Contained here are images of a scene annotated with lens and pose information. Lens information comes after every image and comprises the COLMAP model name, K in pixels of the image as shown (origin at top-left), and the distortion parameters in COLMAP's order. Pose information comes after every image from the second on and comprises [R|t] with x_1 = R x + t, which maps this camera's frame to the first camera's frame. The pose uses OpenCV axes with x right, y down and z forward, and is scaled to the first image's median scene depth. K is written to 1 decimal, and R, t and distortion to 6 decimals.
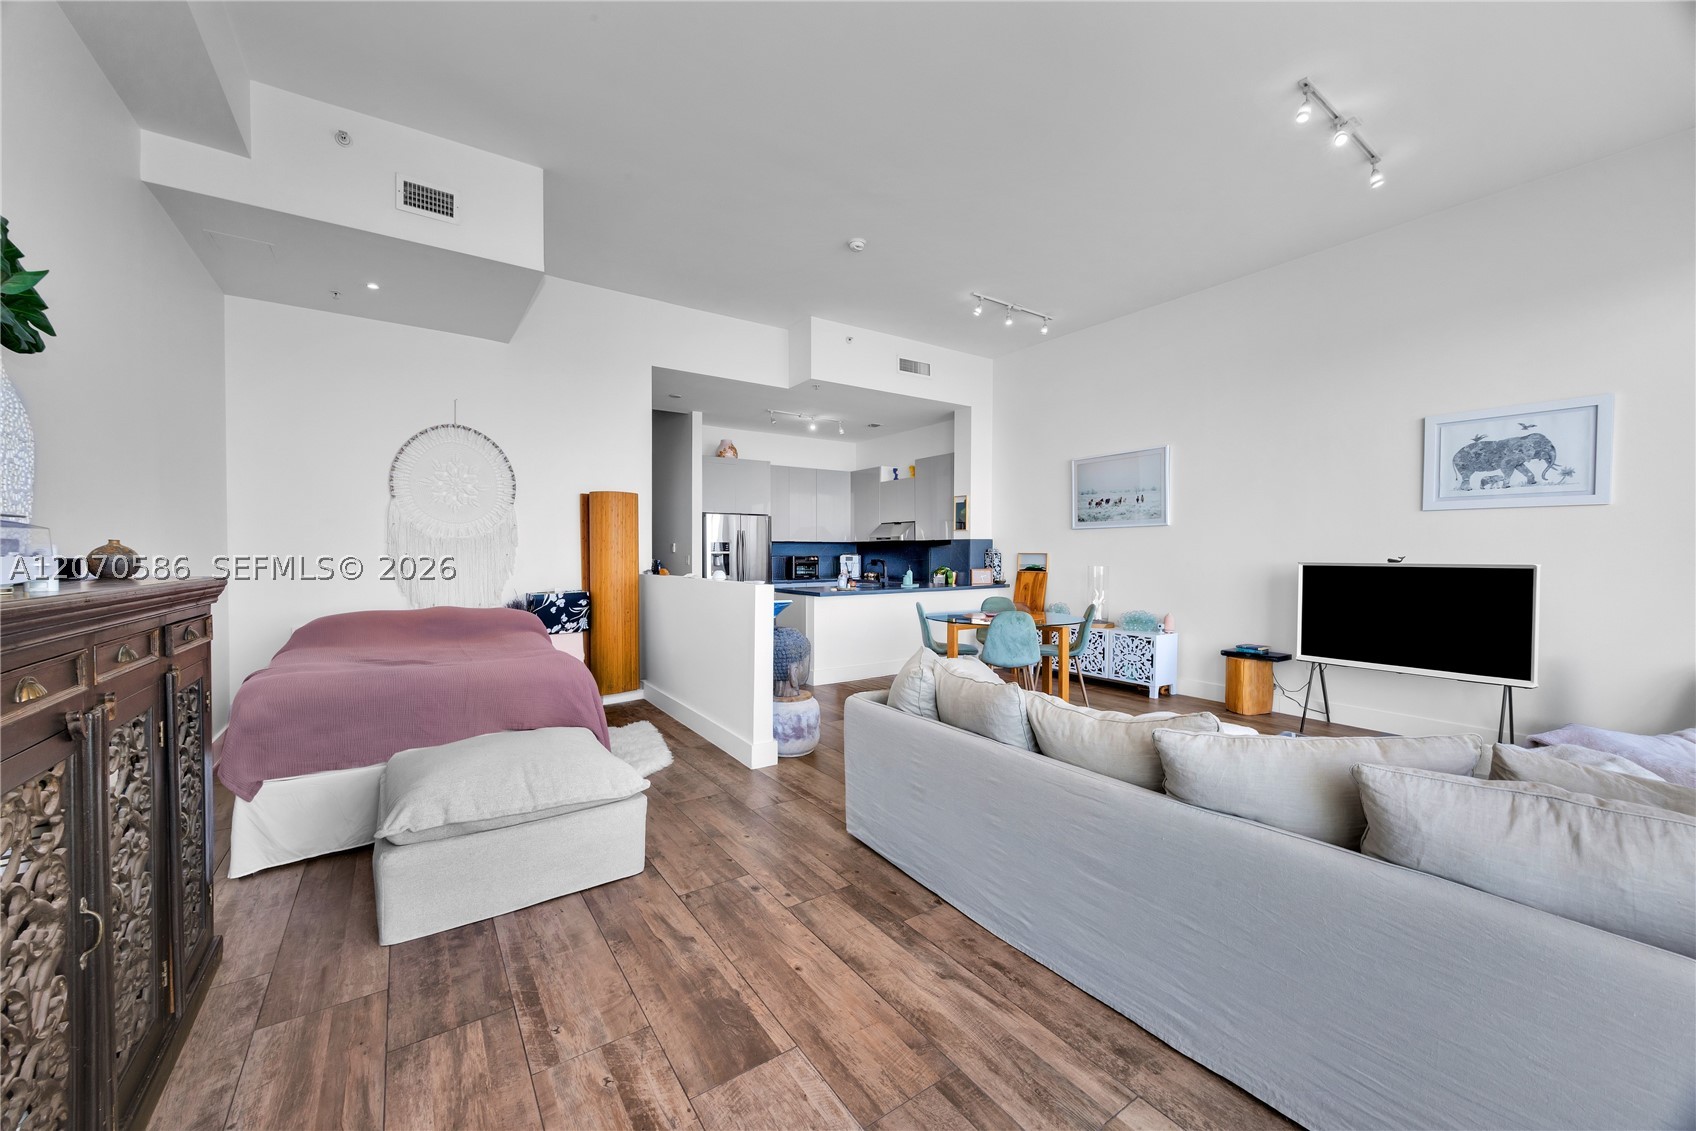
lens RADIAL K [[641.1, 0, 848.0], [0, 641.1, 568.8], [0, 0, 1]] dist [-0.003312, 0.000211]
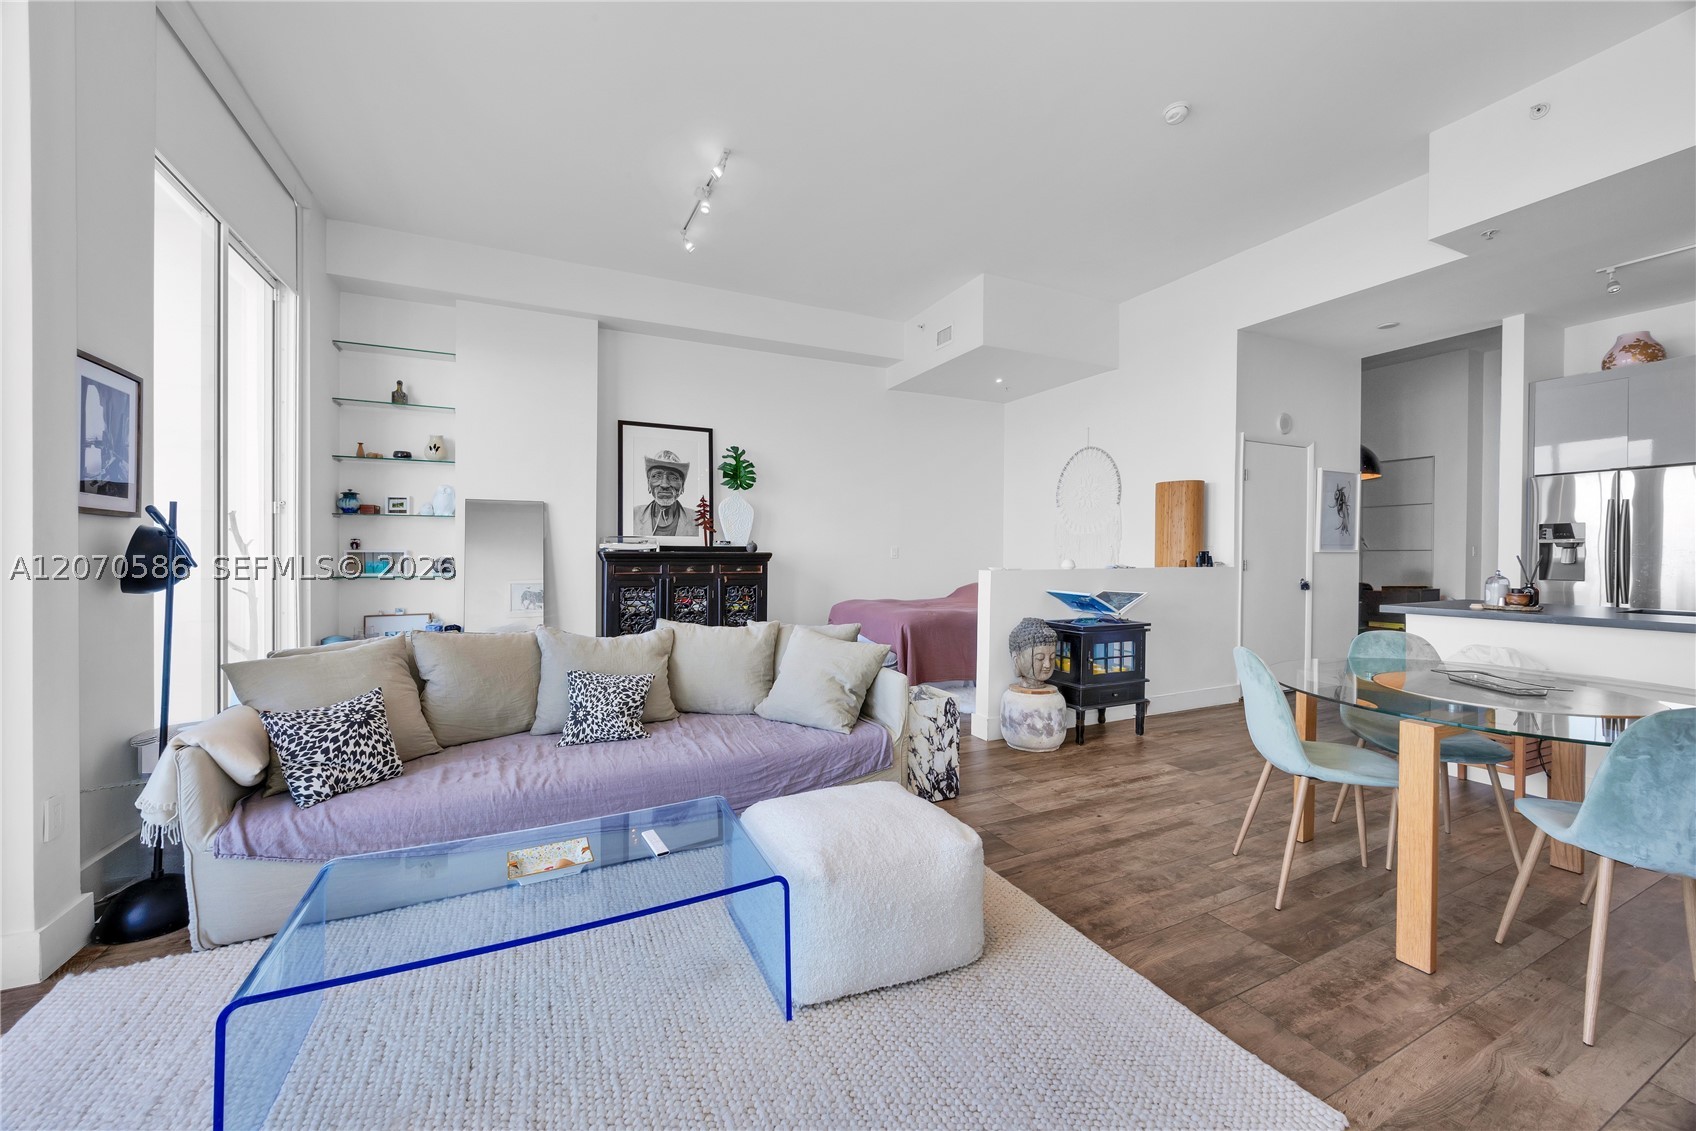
lens RADIAL K [[641.1, 0, 847.0], [0, 641.1, 559.9], [0, 0, 1]] dist [-0.003312, 0.000211]
pose [[-0.154459, 0.009370, -0.987955, 0.717300], [-0.024300, 0.999617, 0.013279, -0.000768], [0.987700, 0.026059, -0.154172, 0.687963]]
